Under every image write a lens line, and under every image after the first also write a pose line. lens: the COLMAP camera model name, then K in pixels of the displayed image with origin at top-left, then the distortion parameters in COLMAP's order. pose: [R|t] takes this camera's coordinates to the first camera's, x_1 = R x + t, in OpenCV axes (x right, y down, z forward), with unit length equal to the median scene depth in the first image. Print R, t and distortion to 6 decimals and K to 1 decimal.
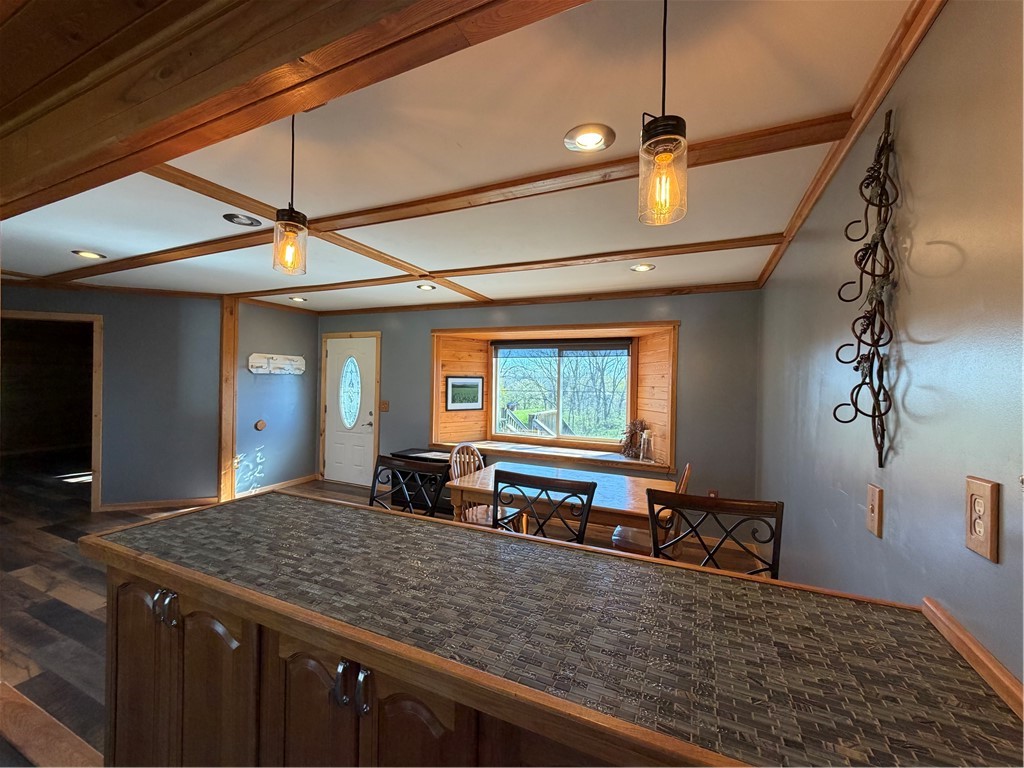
lens RADIAL K [[407.1, 0, 515.3], [0, 407.1, 384.9], [0, 0, 1]] dist [0.002128, -0.000621]
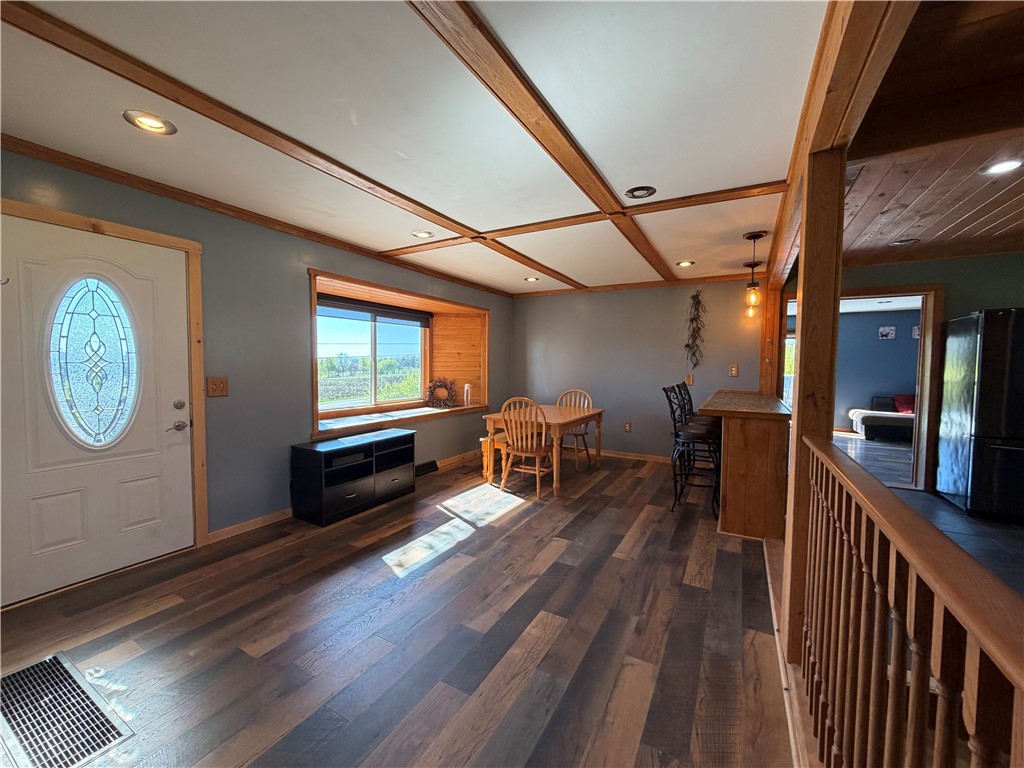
lens RADIAL K [[407.1, 0, 512.8], [0, 407.1, 382.0], [0, 0, 1]] dist [0.002128, -0.000621]
pose [[0.098628, -0.066392, 0.992907, -0.843444], [-0.000664, 0.997767, 0.066783, 0.009489], [-0.995124, -0.007246, 0.098364, 0.573843]]
